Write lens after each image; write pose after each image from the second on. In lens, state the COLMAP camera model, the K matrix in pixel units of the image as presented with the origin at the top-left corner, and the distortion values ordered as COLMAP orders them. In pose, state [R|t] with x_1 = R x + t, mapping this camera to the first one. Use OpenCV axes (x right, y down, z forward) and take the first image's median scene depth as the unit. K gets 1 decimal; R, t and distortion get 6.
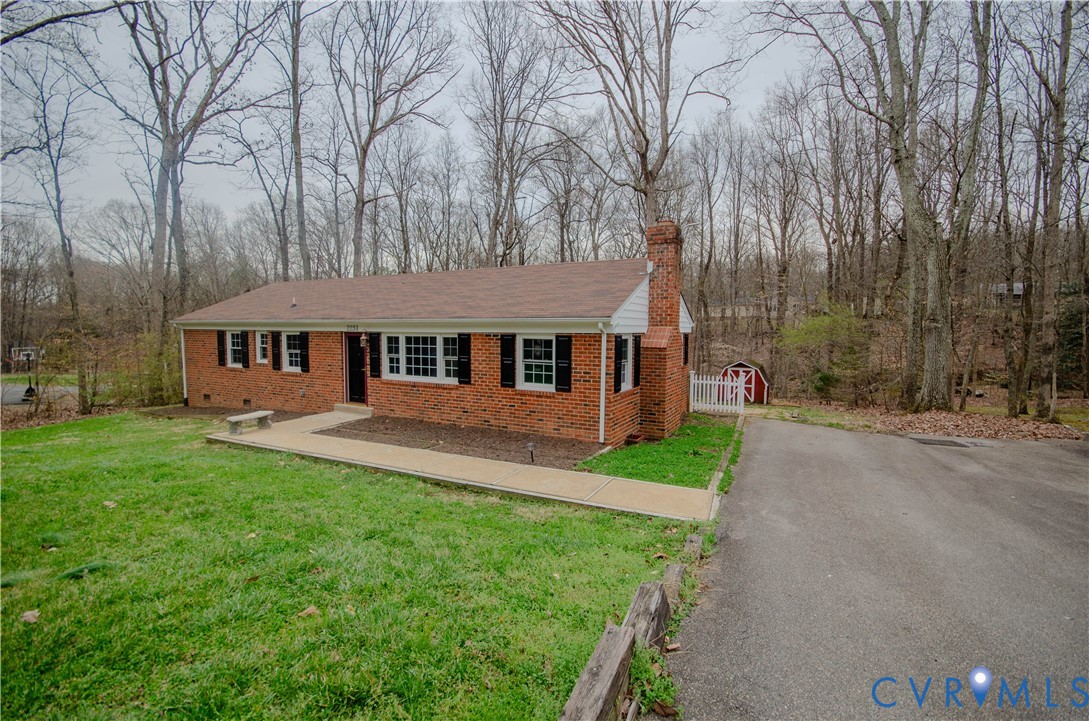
lens RADIAL K [[479.7, 0, 544.5], [0, 479.7, 360.5], [0, 0, 1]] dist [-0.000018, -0.000141]
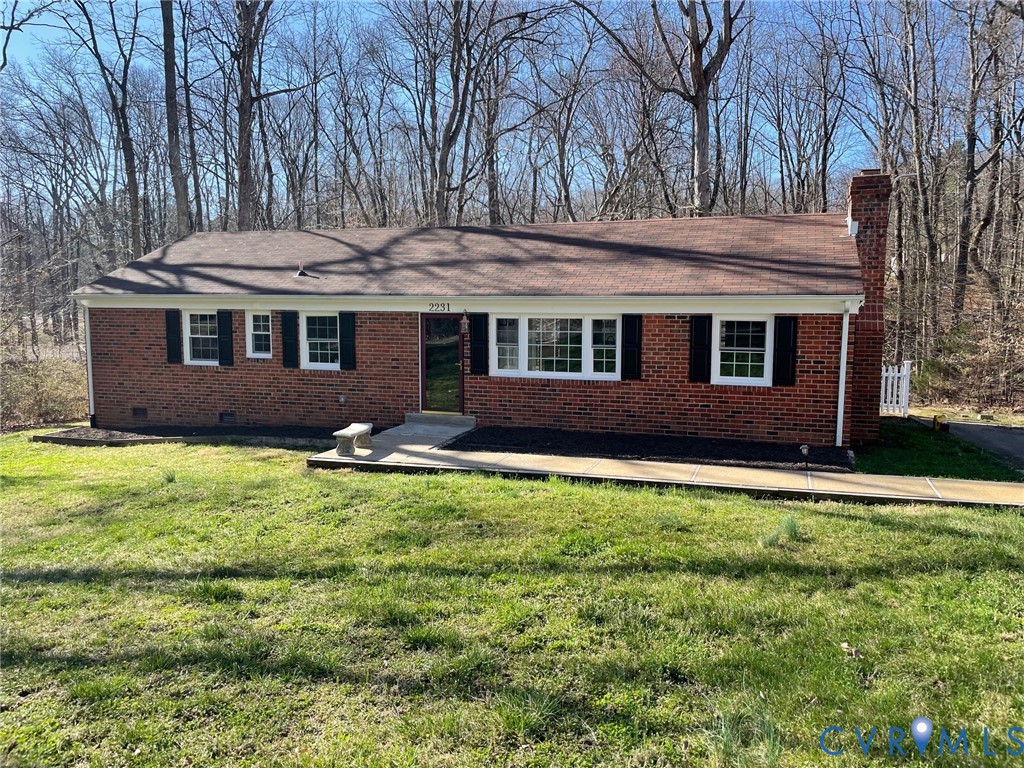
lens RADIAL K [[788.1, 0, 512.0], [0, 788.1, 384.0], [0, 0, 1]] dist [0.039739, -0.004416]
pose [[0.987864, -0.018086, 0.154268, -0.512535], [0.012145, 0.999151, 0.039367, 0.002763], [-0.154849, -0.037015, 0.987245, -0.203935]]
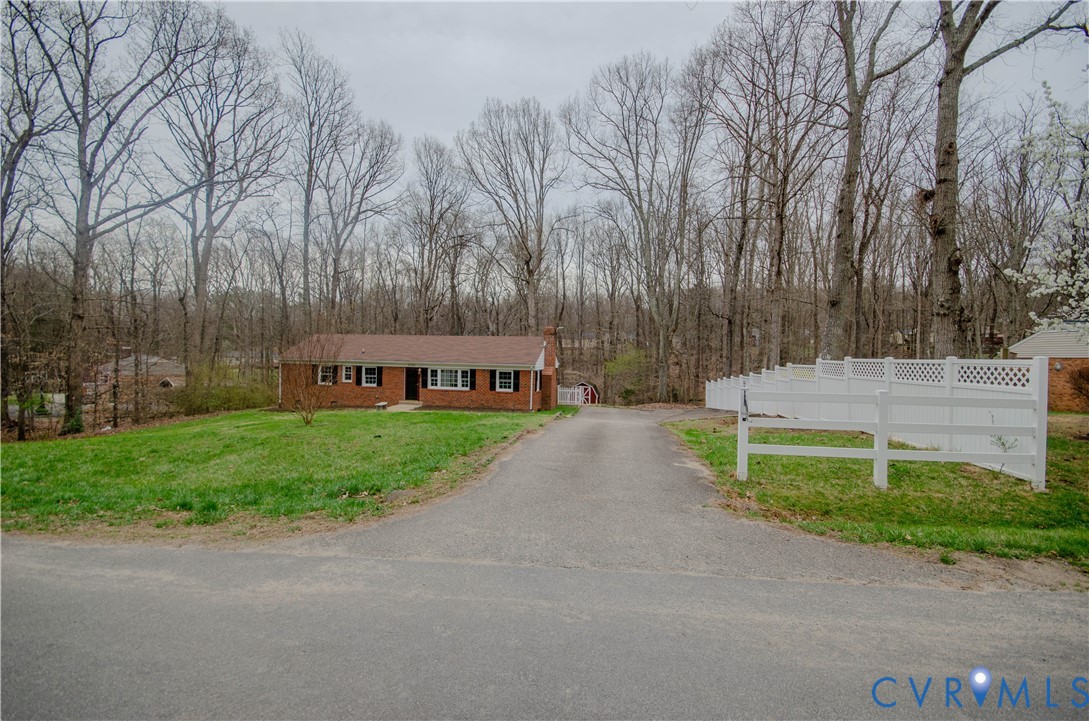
lens RADIAL K [[479.7, 0, 544.5], [0, 479.7, 360.5], [0, 0, 1]] dist [-0.000018, -0.000141]
pose [[0.956144, 0.011492, 0.292671, -0.495788], [0.002791, 0.998827, -0.048337, 0.017960], [-0.292883, 0.047034, 0.954991, -1.348461]]
